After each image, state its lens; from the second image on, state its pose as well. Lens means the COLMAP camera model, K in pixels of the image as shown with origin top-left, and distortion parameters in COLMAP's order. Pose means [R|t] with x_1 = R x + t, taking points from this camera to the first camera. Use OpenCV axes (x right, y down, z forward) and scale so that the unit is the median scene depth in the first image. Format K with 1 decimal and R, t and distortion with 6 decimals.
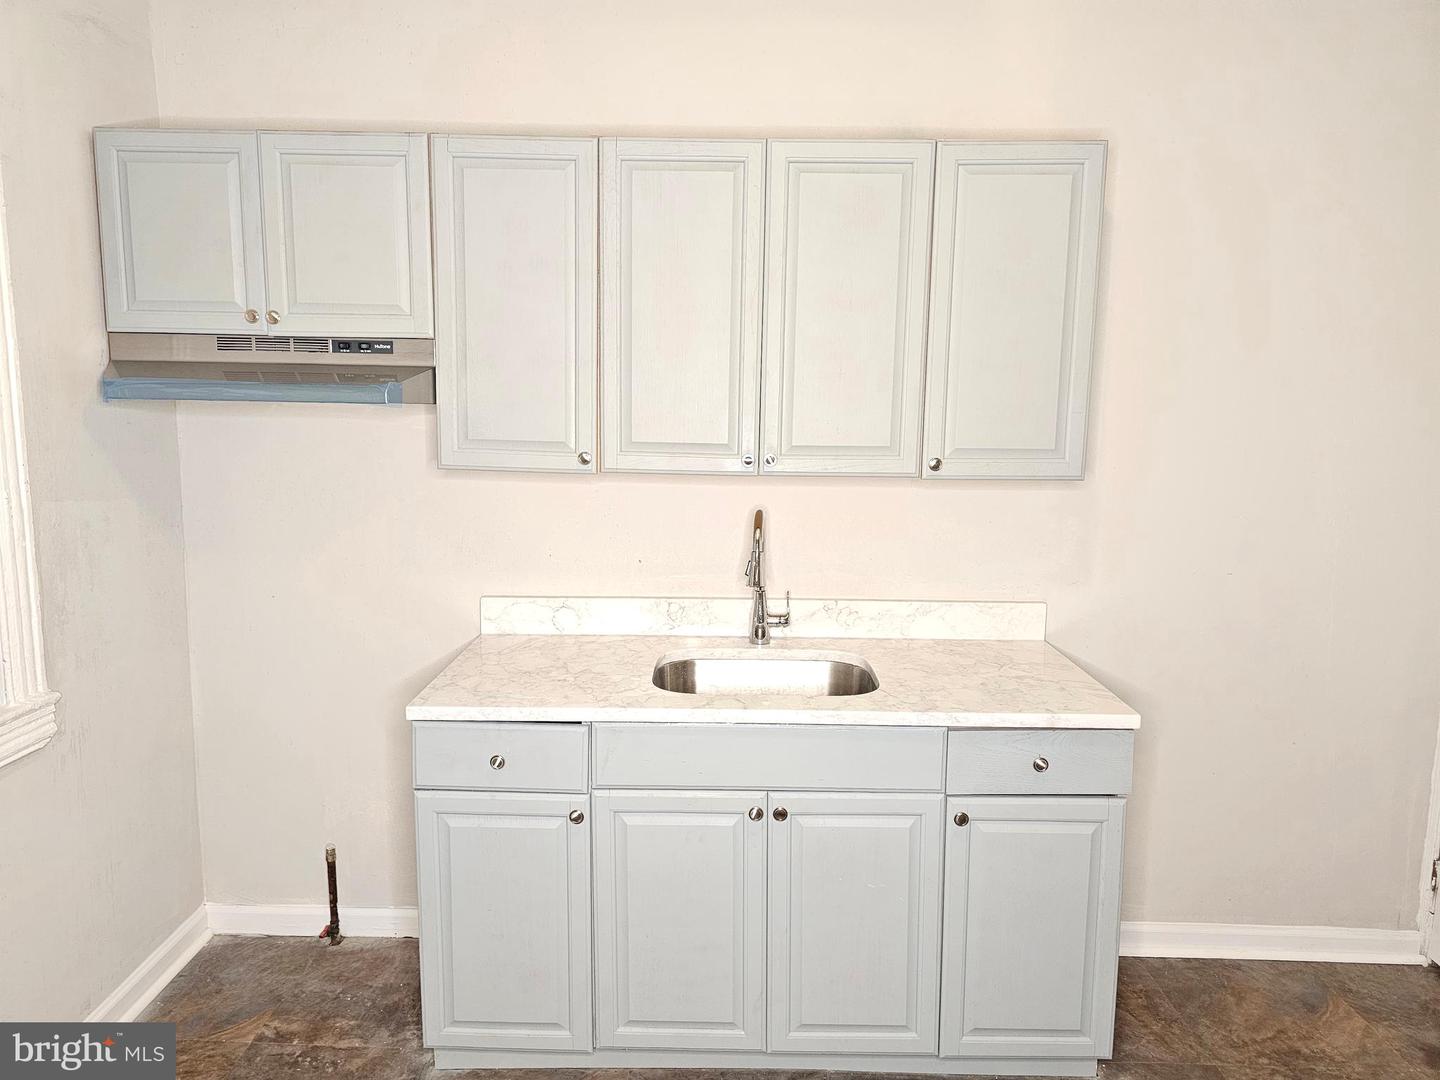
lens RADIAL K [[1009.5, 0, 714.0], [0, 1009.5, 530.7], [0, 0, 1]] dist [0.041234, -0.020225]
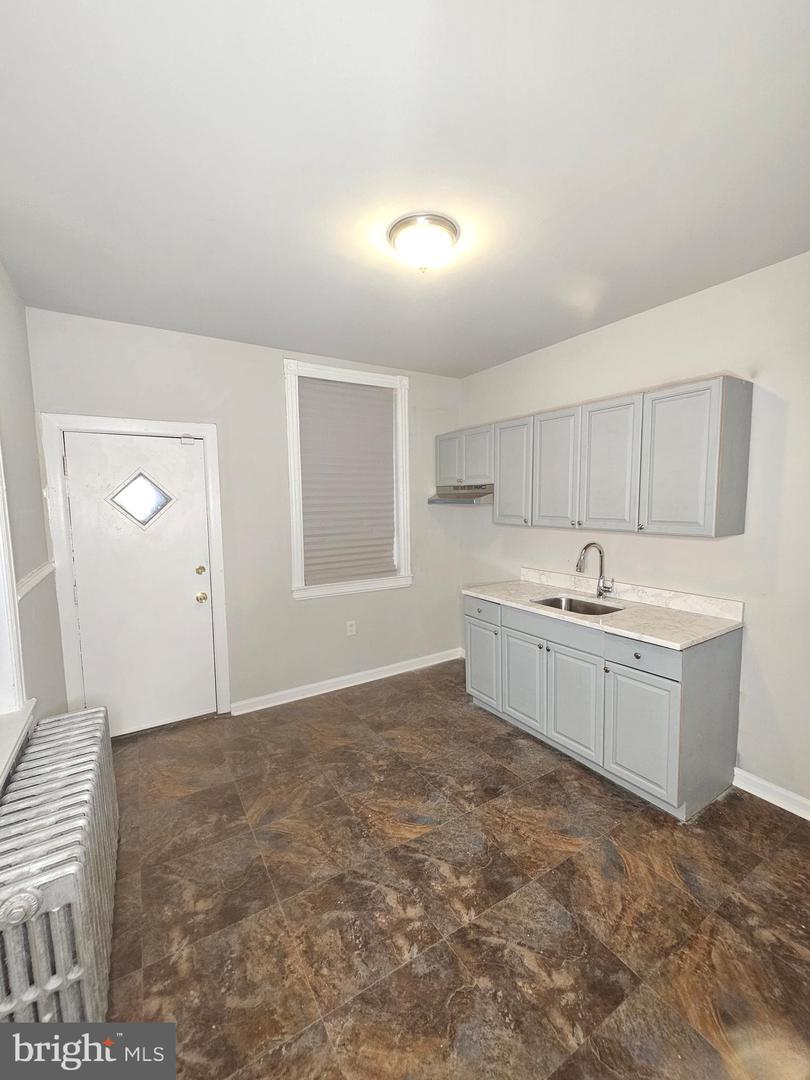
lens RADIAL K [[439.5, 0, 398.0], [0, 439.5, 542.9], [0, 0, 1]] dist [-0.000613, -0.000224]
pose [[0.533324, 0.063951, -0.843490, 0.765182], [-0.096749, 0.995206, 0.014281, 0.010648], [0.840360, 0.073990, 0.536955, -0.015578]]
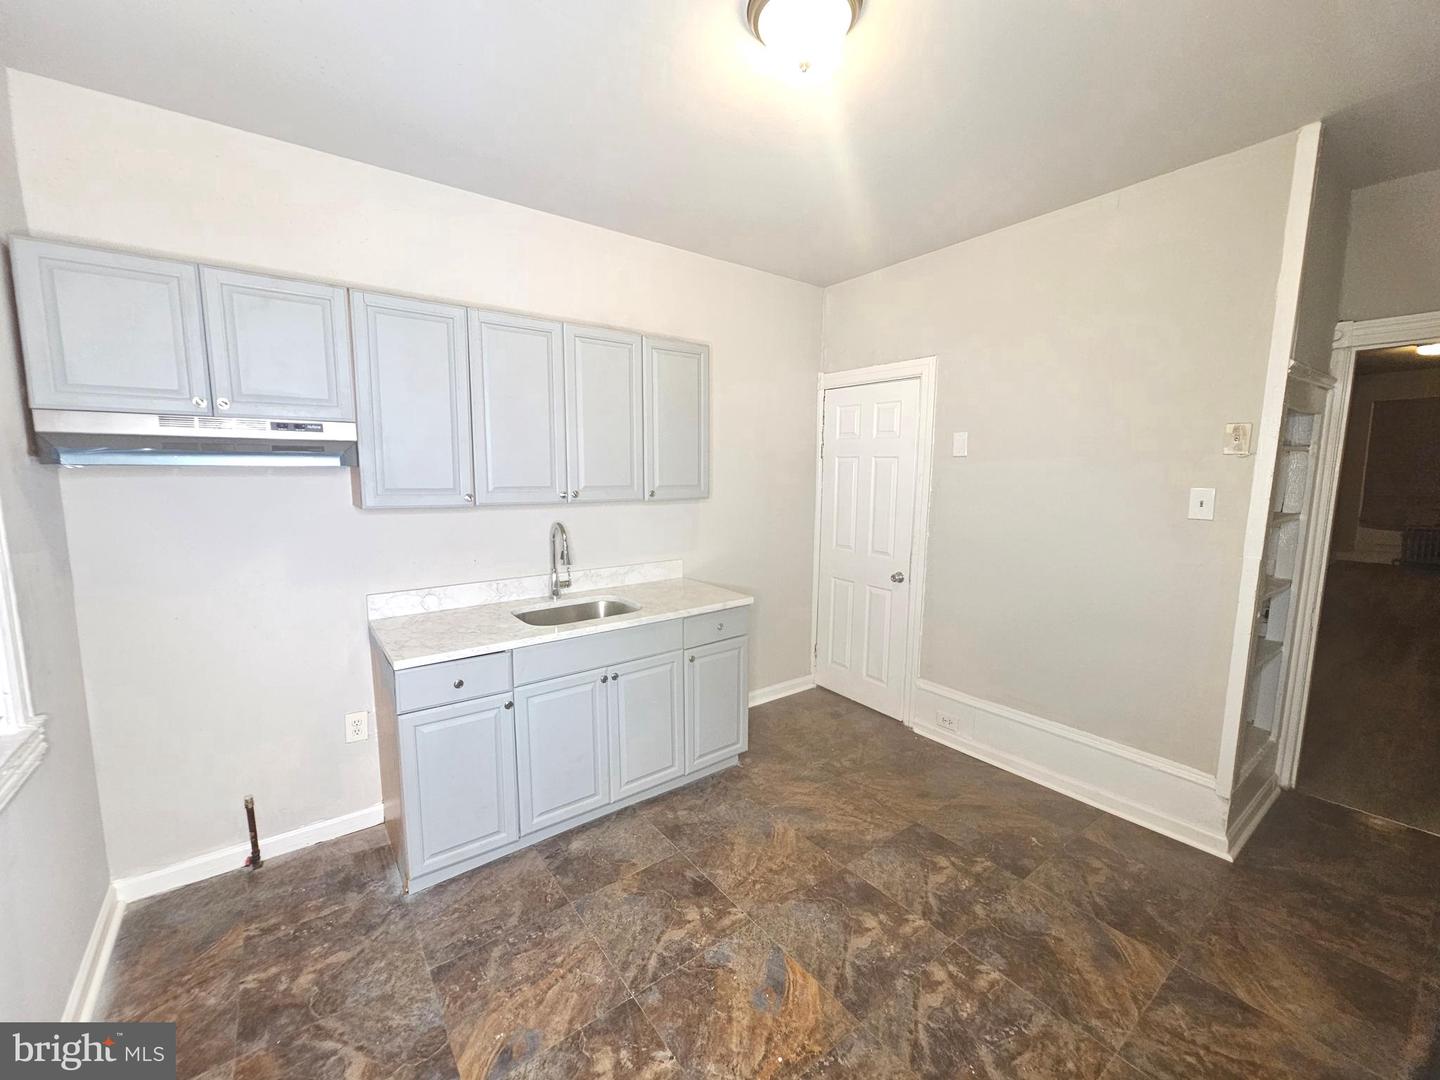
lens RADIAL K [[586.0, 0, 728.3], [0, 586.0, 542.9], [0, 0, 1]] dist [-0.000613, -0.000224]
pose [[0.783307, -0.090685, 0.614985, -0.387498], [0.093966, 0.995207, 0.027067, 0.015349], [-0.614492, 0.036586, 0.788074, -0.017228]]
